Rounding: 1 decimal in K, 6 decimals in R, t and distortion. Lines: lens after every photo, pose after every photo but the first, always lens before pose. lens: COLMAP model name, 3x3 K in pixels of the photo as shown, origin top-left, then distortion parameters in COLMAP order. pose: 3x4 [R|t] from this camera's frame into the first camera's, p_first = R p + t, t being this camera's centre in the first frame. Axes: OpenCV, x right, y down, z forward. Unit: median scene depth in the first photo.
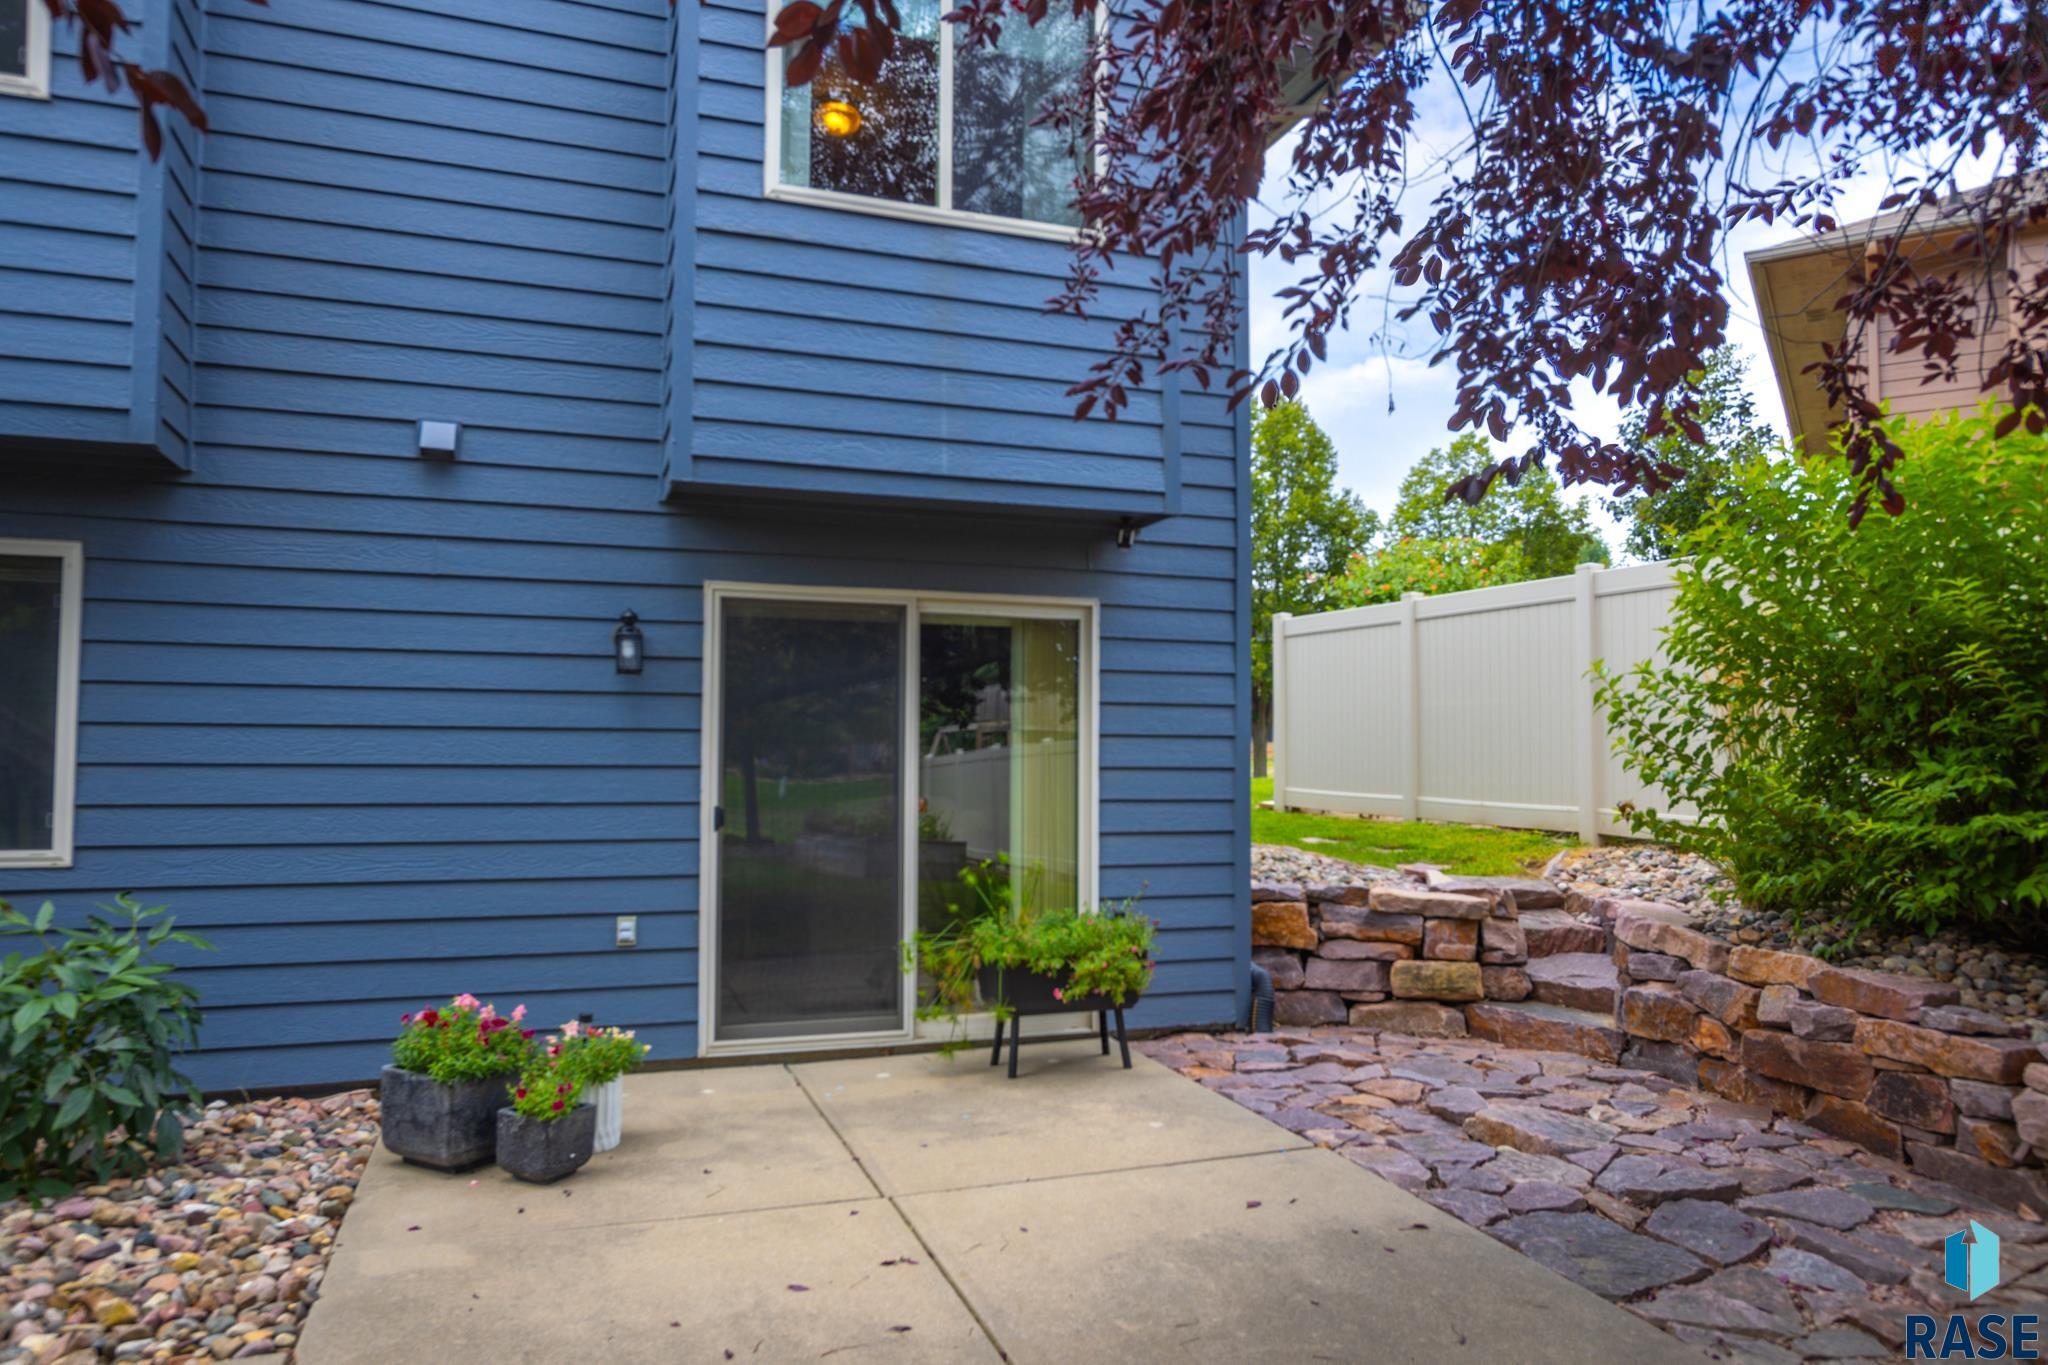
lens RADIAL K [[1346.3, 0, 1015.9], [0, 1346.3, 691.9], [0, 0, 1]] dist [0.000617, 0.002705]
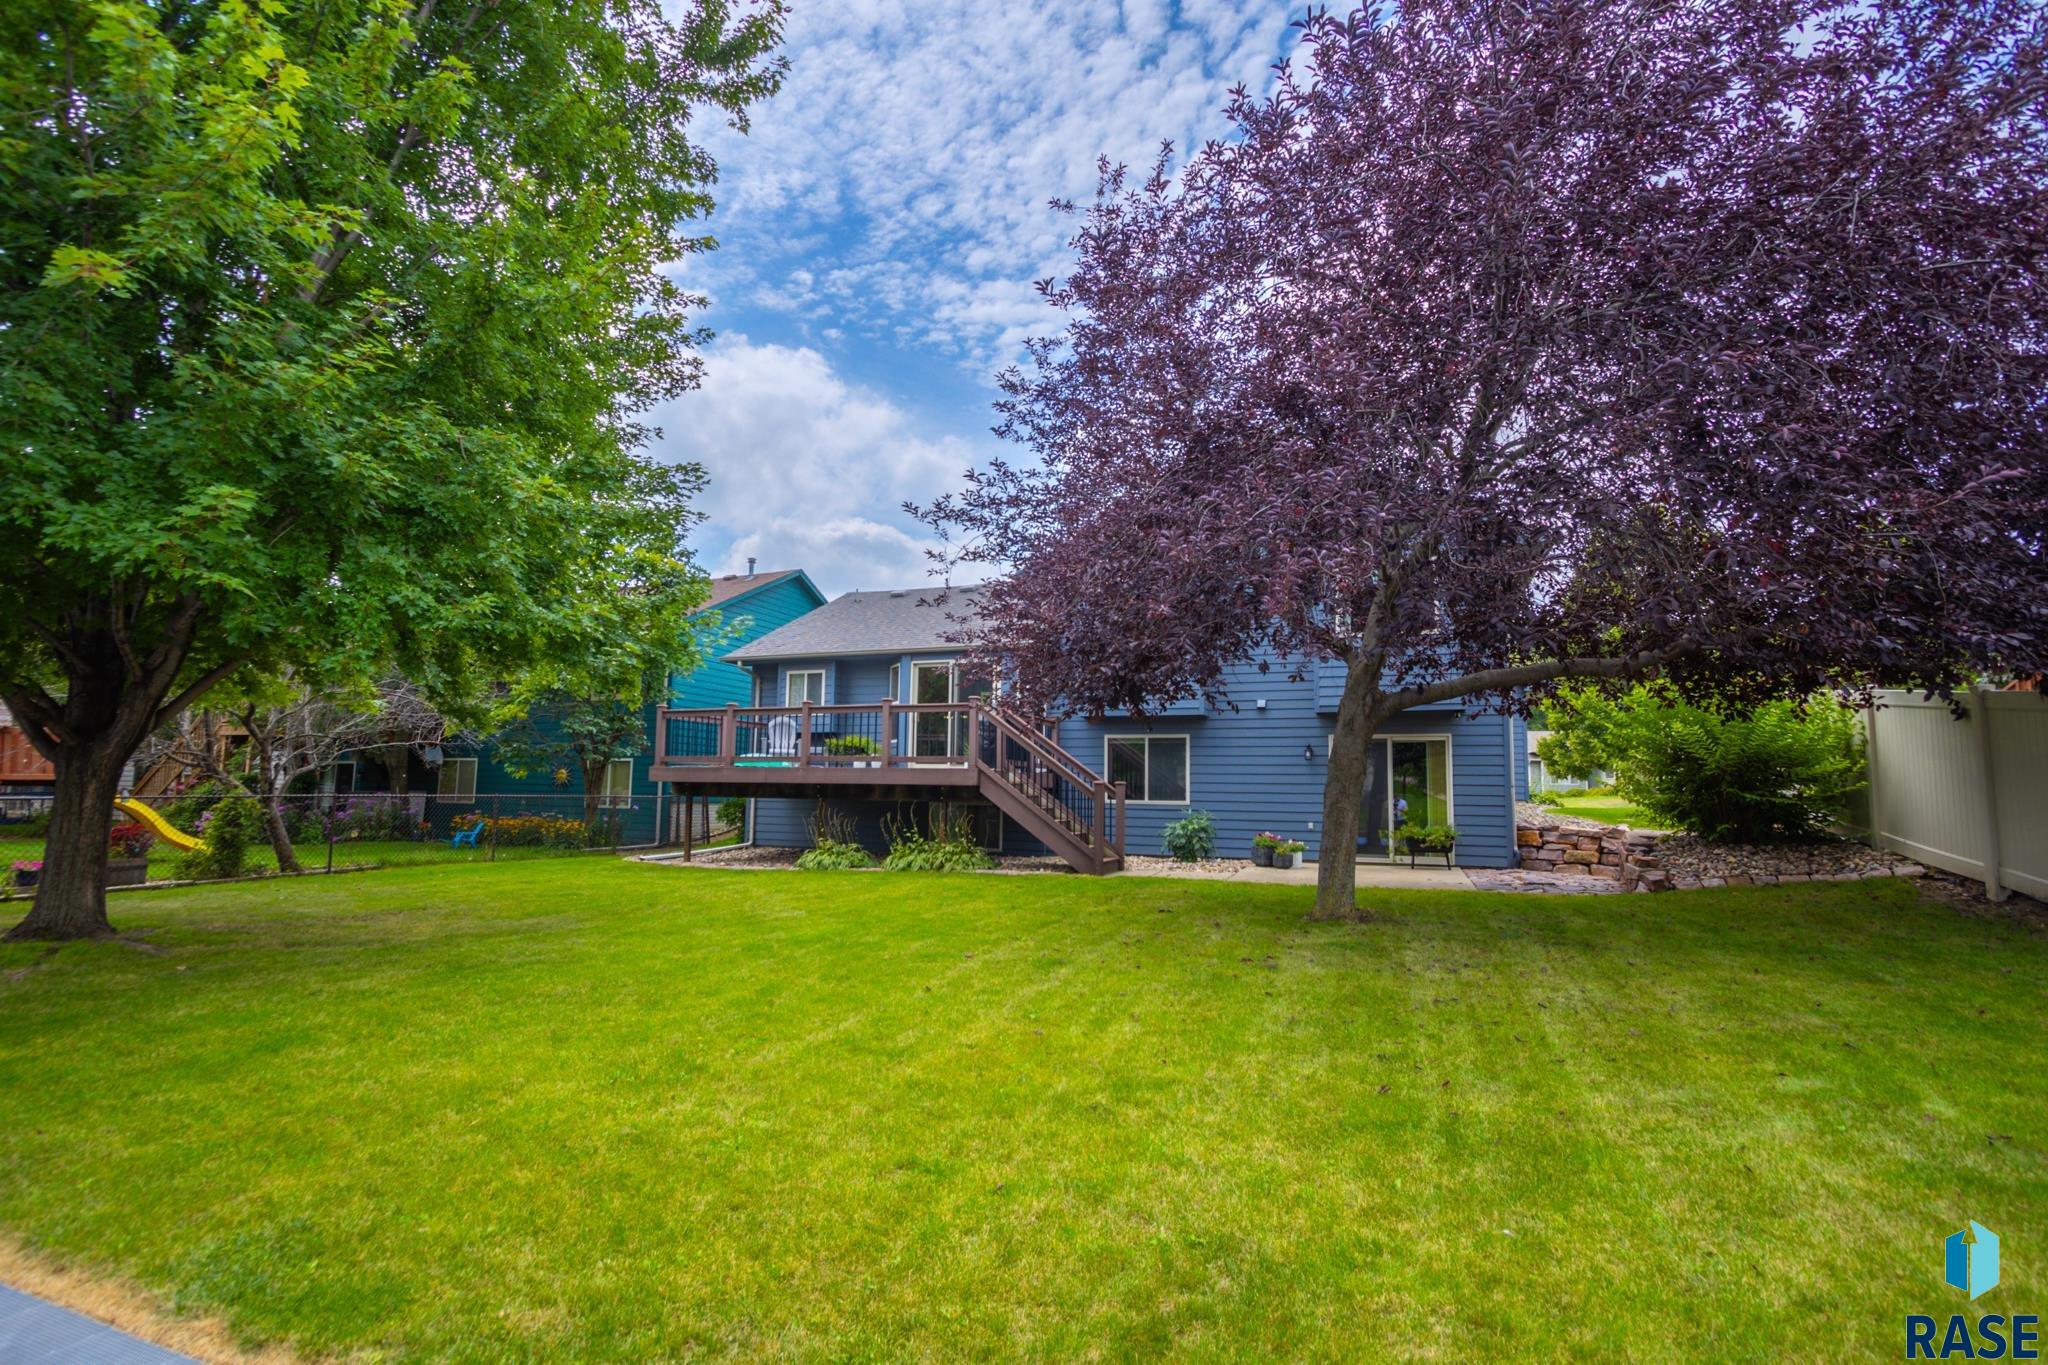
lens RADIAL K [[947.9, 0, 1028.0], [0, 947.9, 719.7], [0, 0, 1]] dist [0.001799, 0.000169]
pose [[0.760072, -0.043913, -0.648353, 0.828888], [0.024547, 0.998942, -0.038882, -0.040897], [0.649375, 0.013638, 0.760346, -1.525816]]
